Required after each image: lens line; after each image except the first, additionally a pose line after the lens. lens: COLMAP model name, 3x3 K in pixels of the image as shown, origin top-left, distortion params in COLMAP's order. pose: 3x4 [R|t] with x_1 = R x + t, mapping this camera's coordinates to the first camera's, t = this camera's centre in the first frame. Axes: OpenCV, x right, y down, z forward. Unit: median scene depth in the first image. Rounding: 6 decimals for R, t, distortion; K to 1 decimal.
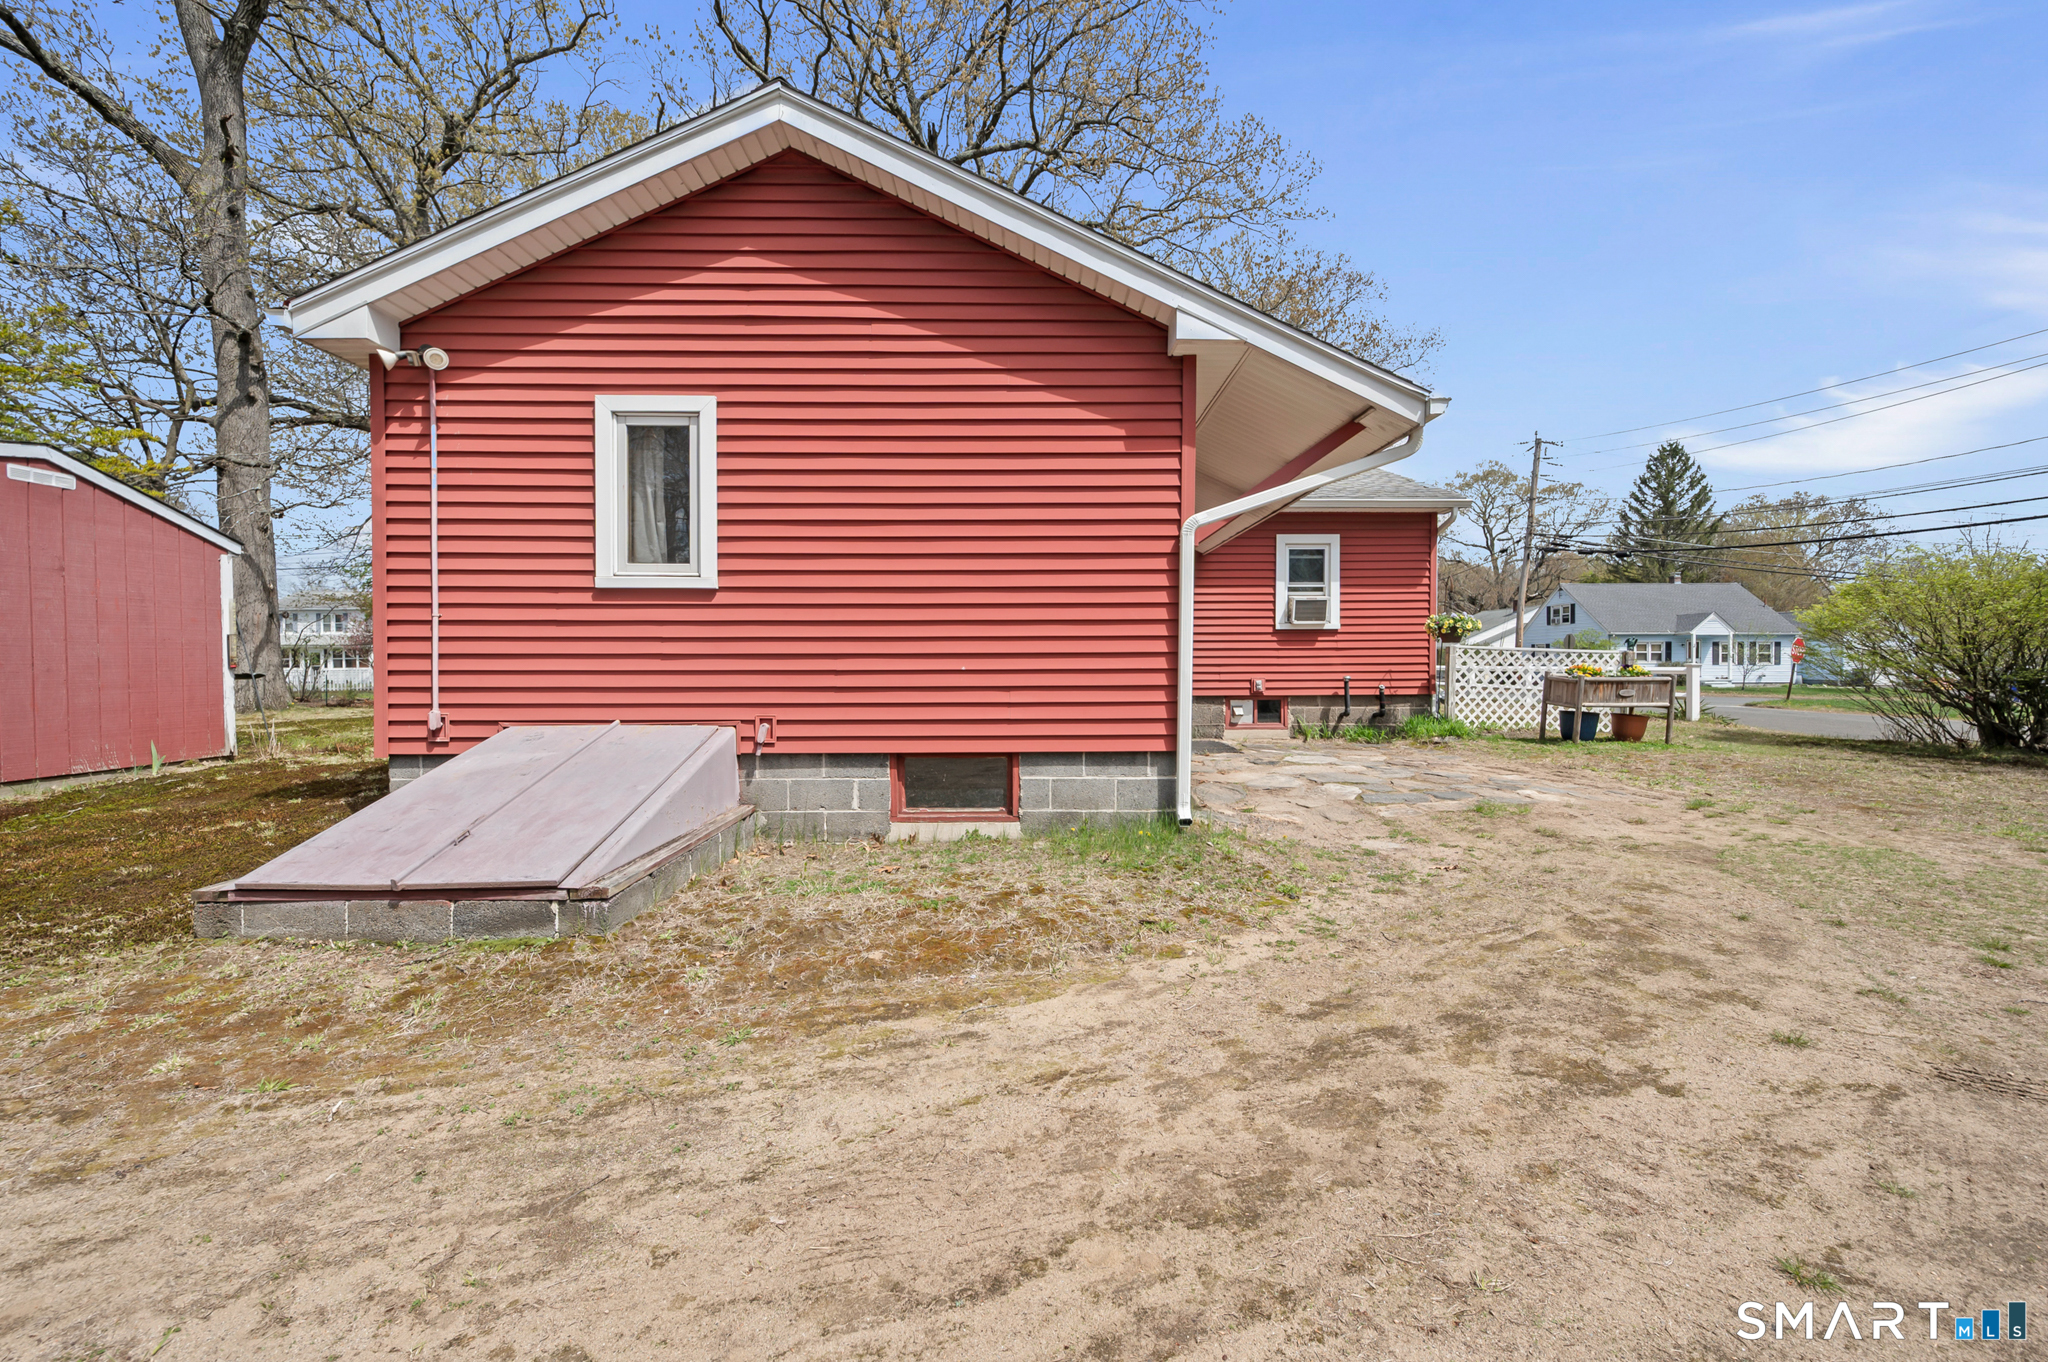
lens RADIAL K [[822.4, 0, 1045.2], [0, 822.4, 661.3], [0, 0, 1]] dist [0.000355, -0.000077]
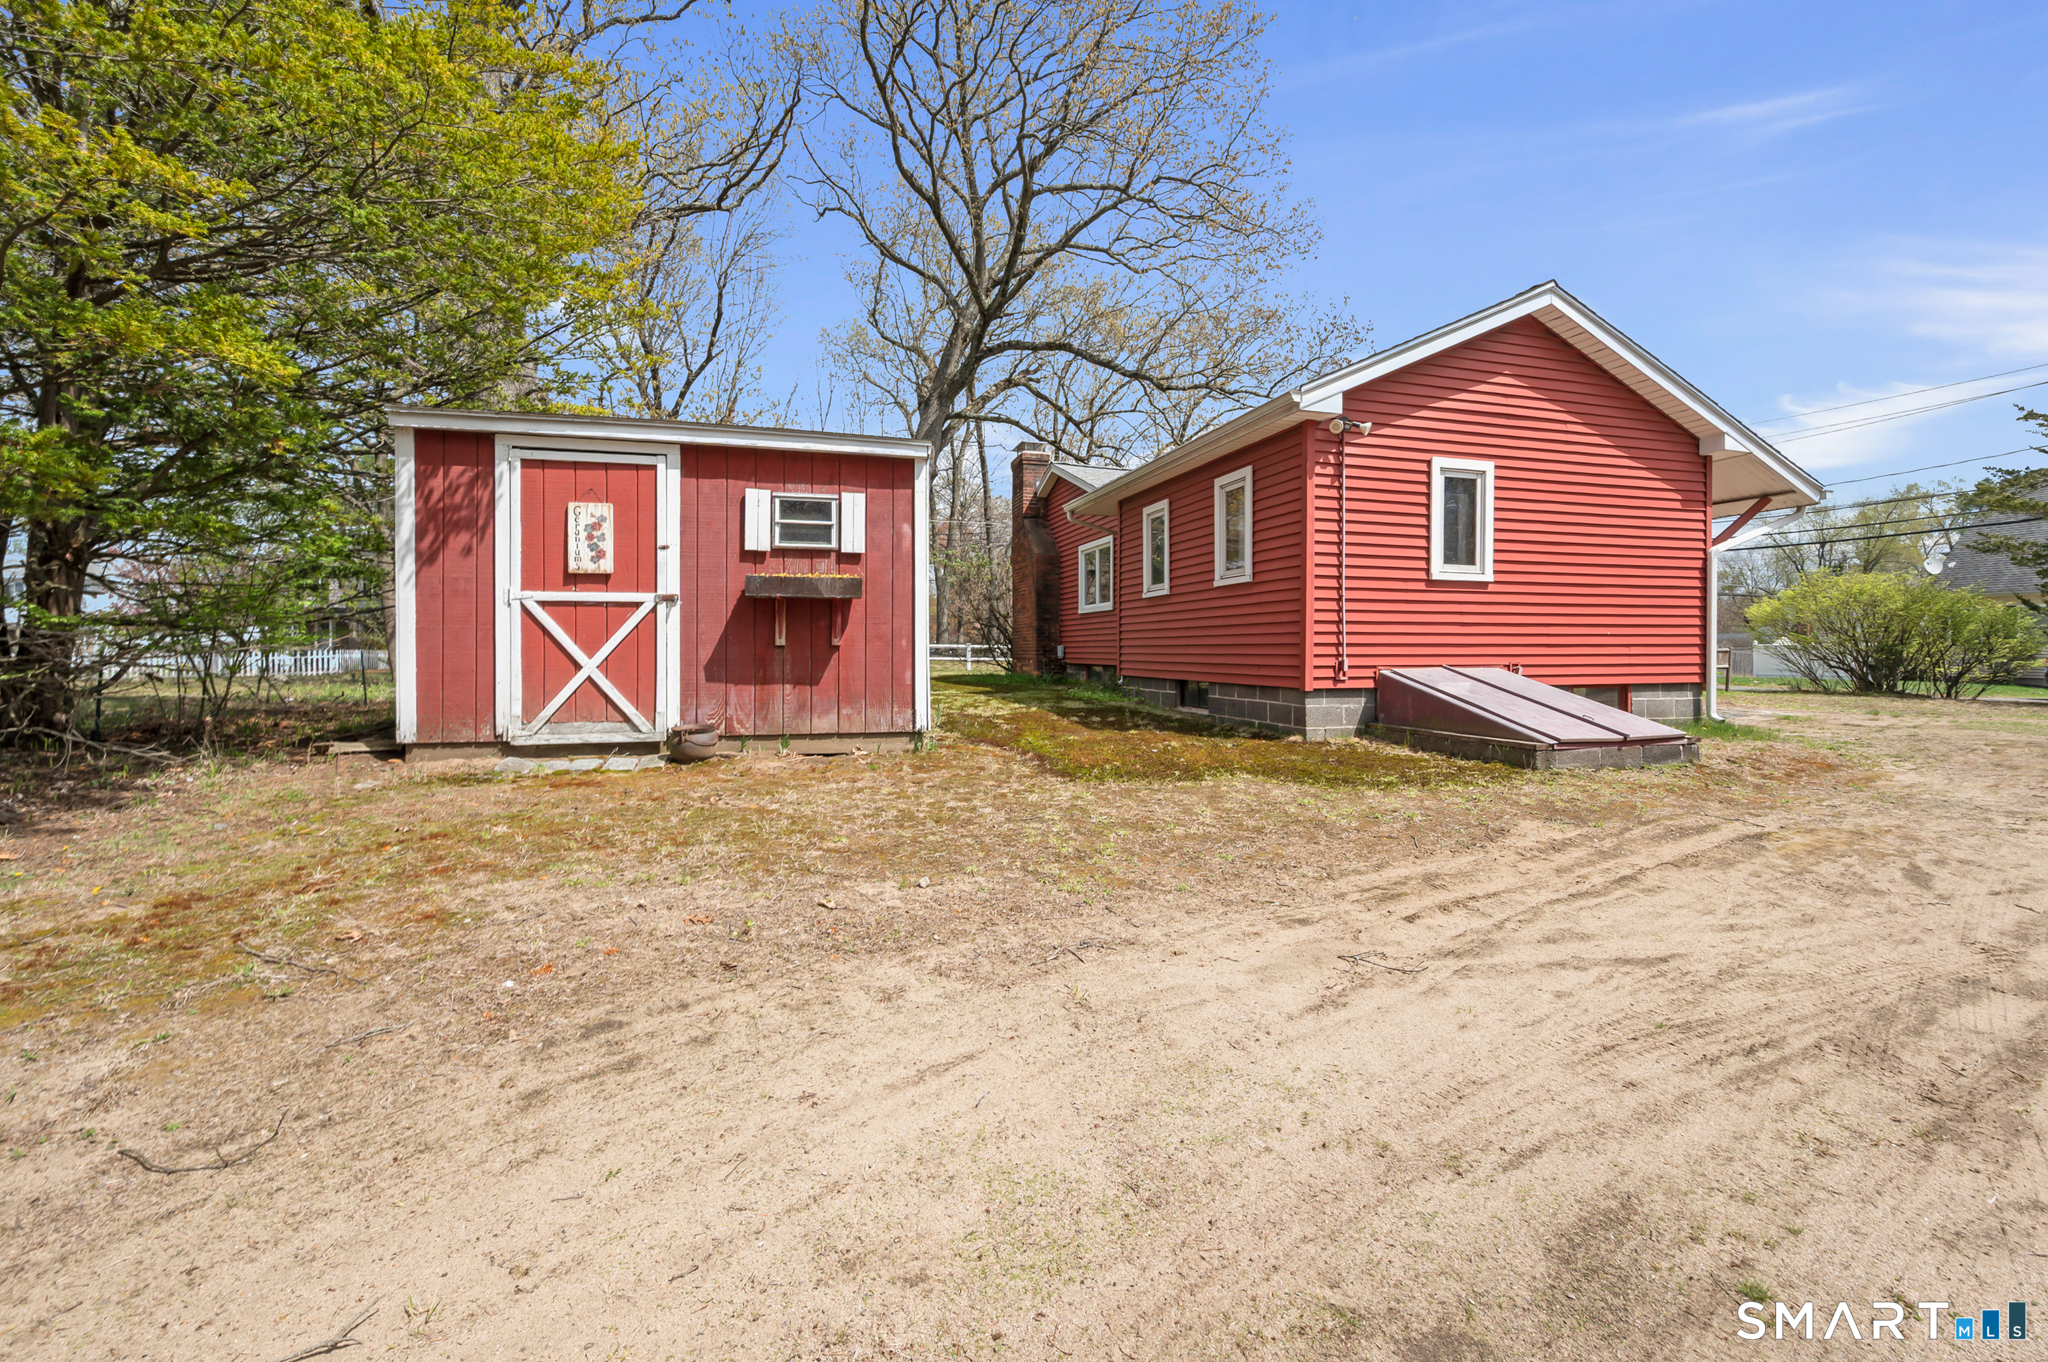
lens RADIAL K [[822.4, 0, 1045.2], [0, 822.4, 661.3], [0, 0, 1]] dist [0.000355, -0.000077]
pose [[0.964139, -0.001416, 0.265394, -1.662436], [-0.001757, 0.999930, 0.011718, 0.047356], [-0.265392, -0.011764, 0.964069, -0.310172]]
